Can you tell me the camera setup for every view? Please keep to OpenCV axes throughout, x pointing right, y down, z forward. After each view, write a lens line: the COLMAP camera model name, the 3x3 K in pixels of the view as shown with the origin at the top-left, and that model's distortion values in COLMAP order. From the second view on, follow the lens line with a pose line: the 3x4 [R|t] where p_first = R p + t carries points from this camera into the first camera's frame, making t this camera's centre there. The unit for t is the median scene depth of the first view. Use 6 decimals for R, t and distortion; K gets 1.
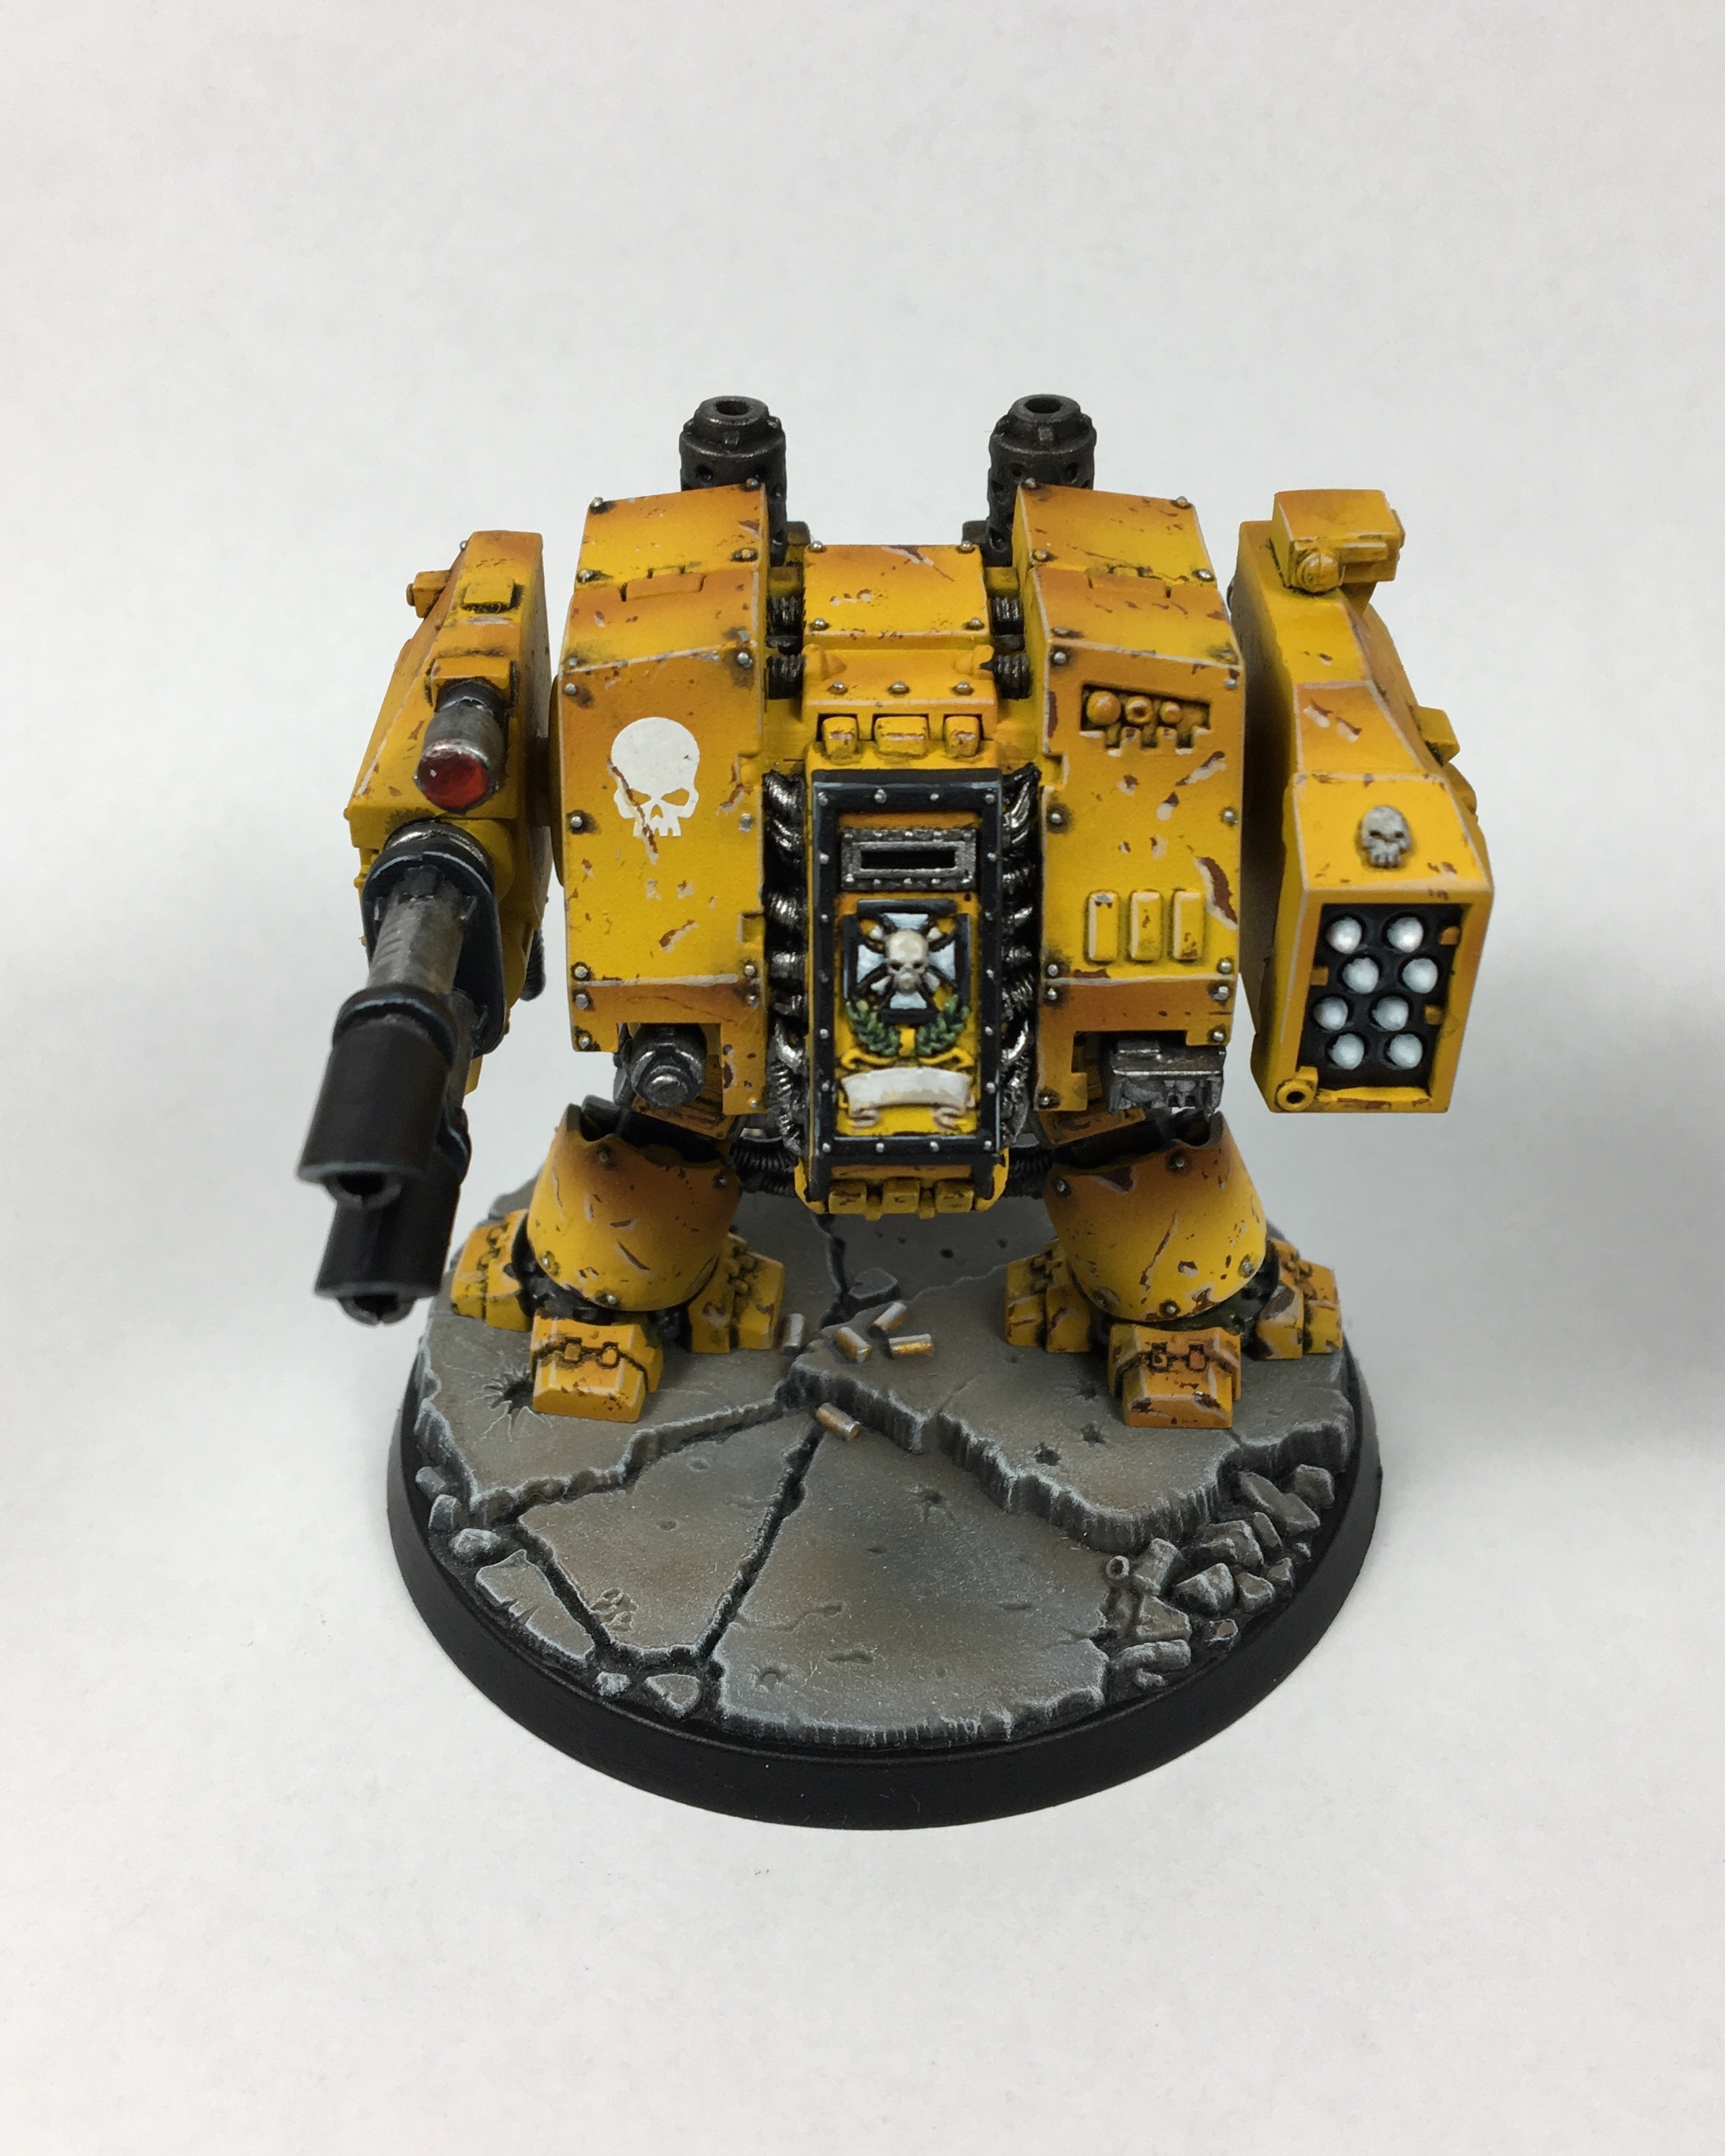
lens RADIAL K [[3495.4, 0, 861.3], [0, 3495.4, 1027.4], [0, 0, 1]] dist [0.151618, 0.017399]
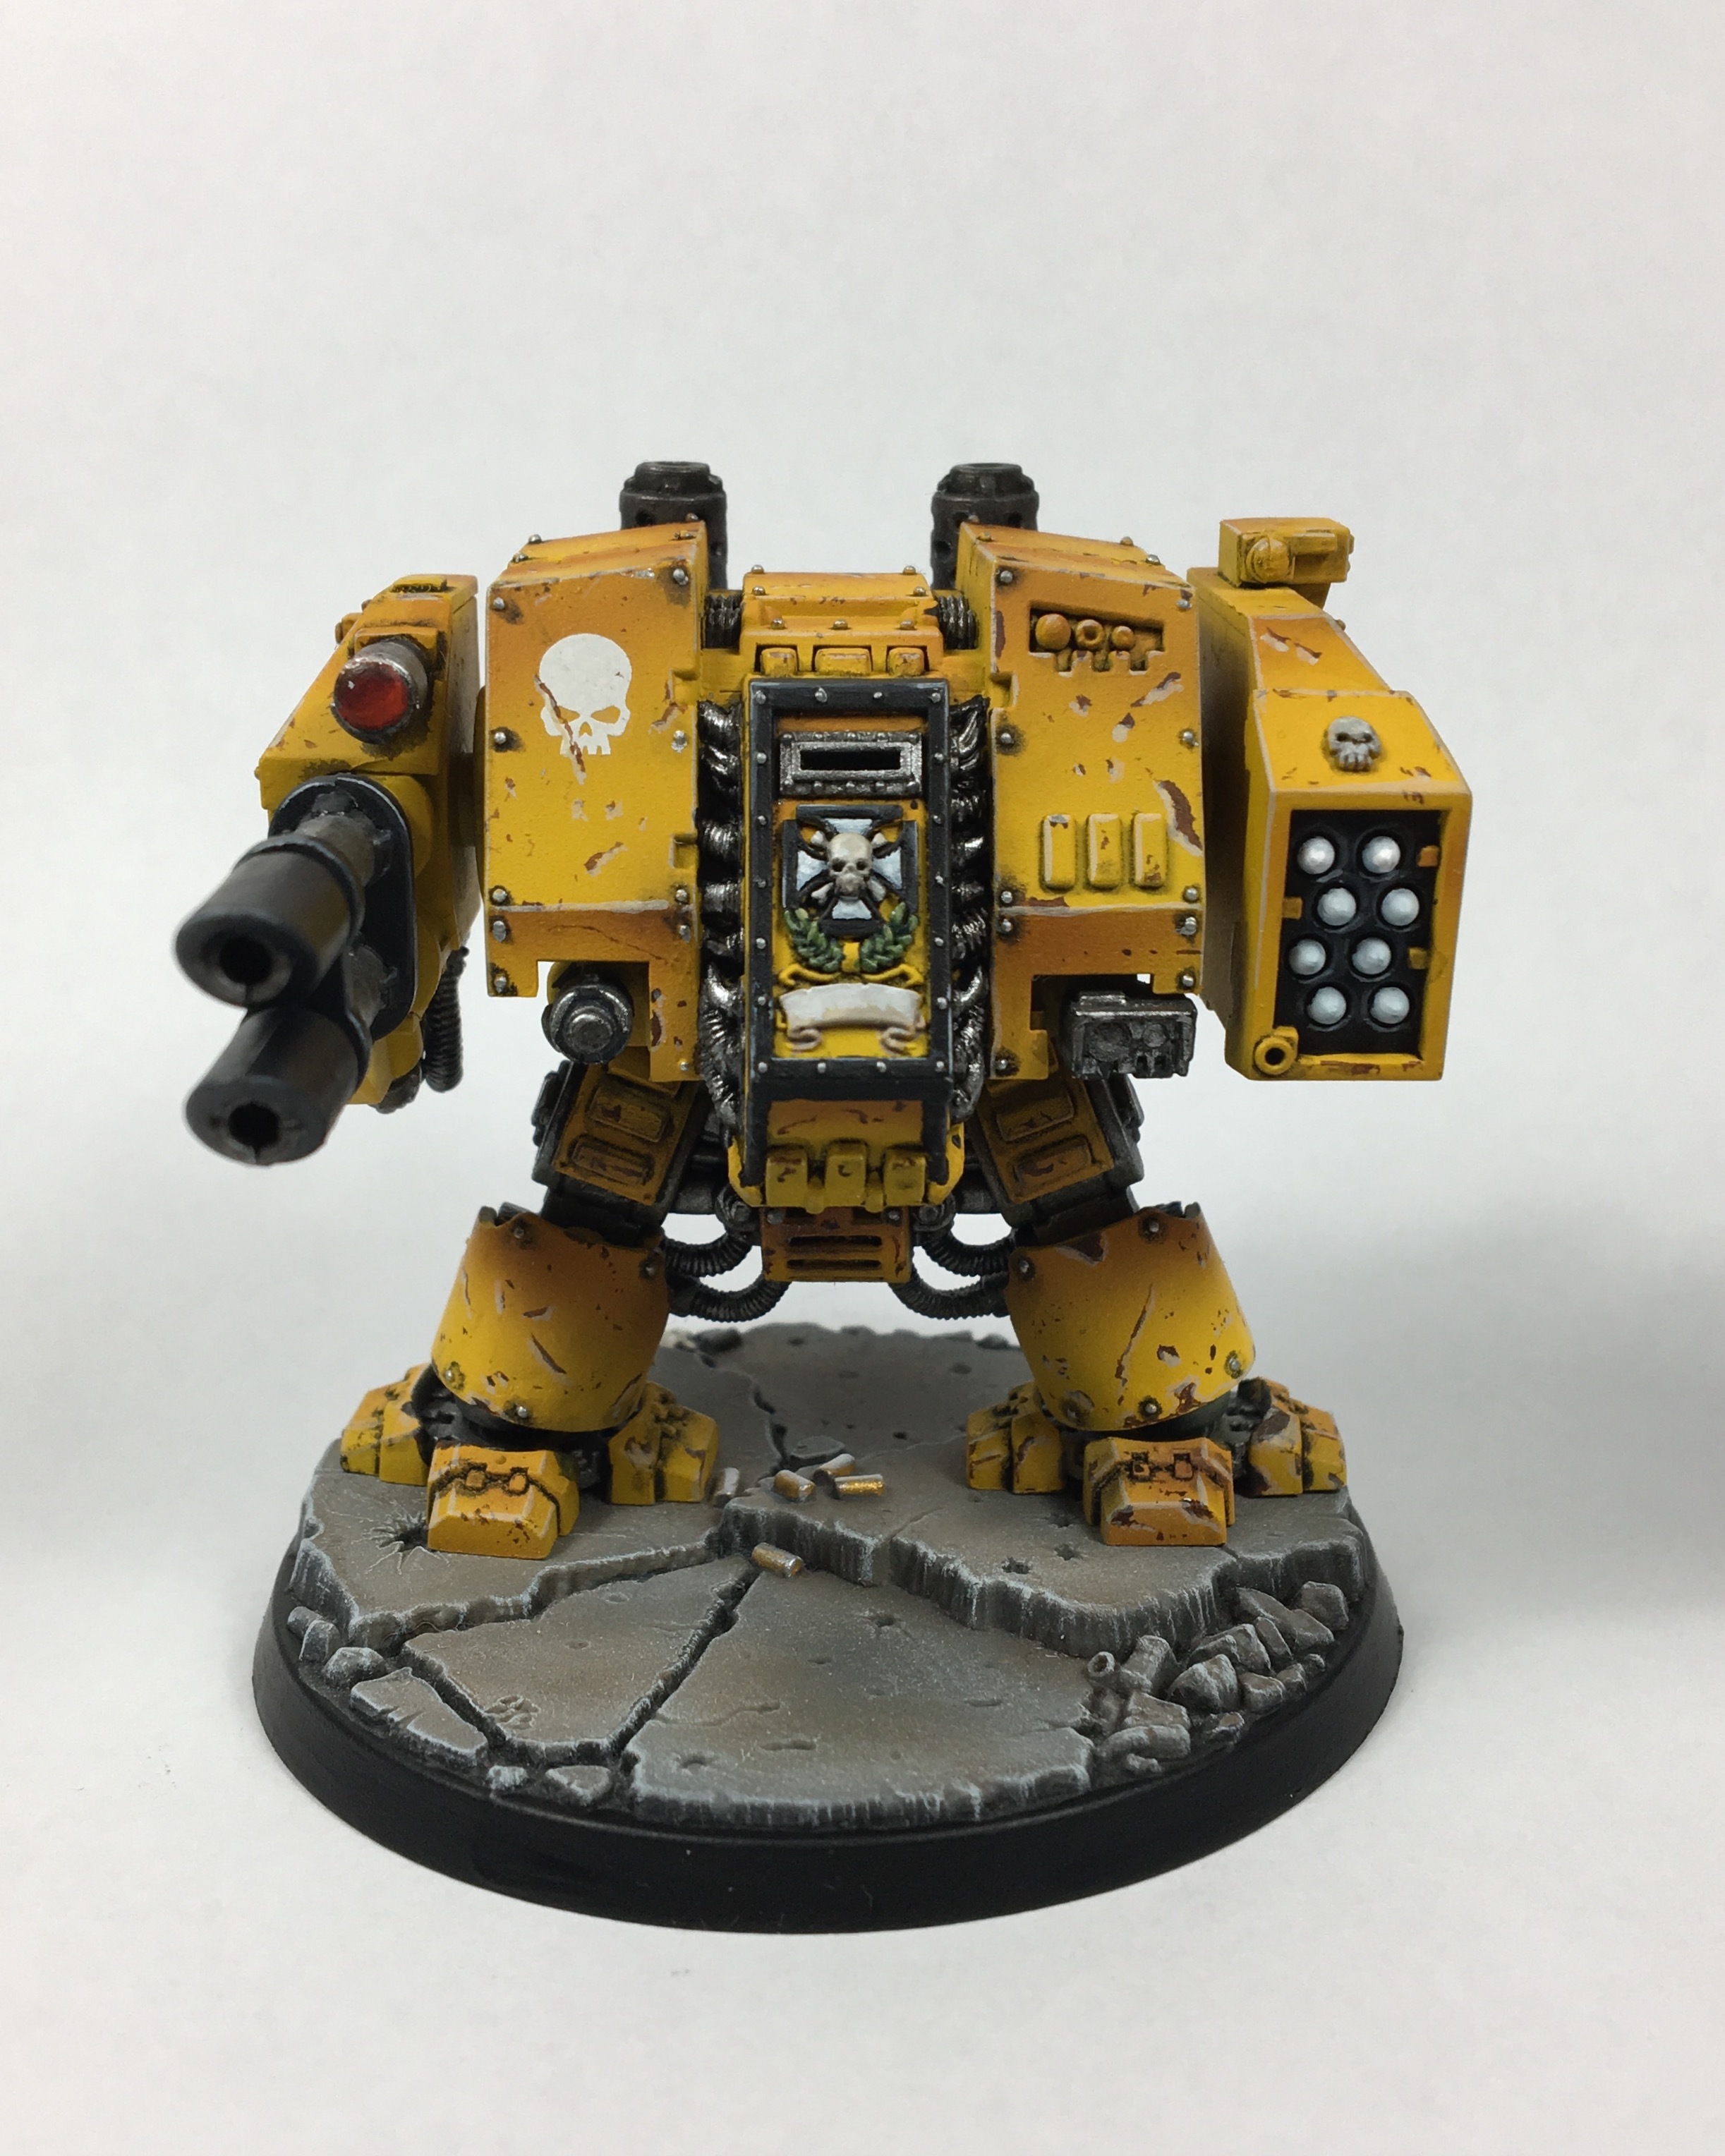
lens RADIAL K [[3495.6, 0, 861.3], [0, 3495.6, 1027.4], [0, 0, 1]] dist [0.151618, 0.017399]
pose [[0.999935, -0.001807, 0.011220, 0.005219], [0.006330, 0.908502, -0.417833, 0.386445], [-0.009438, 0.417877, 0.908454, 0.160764]]
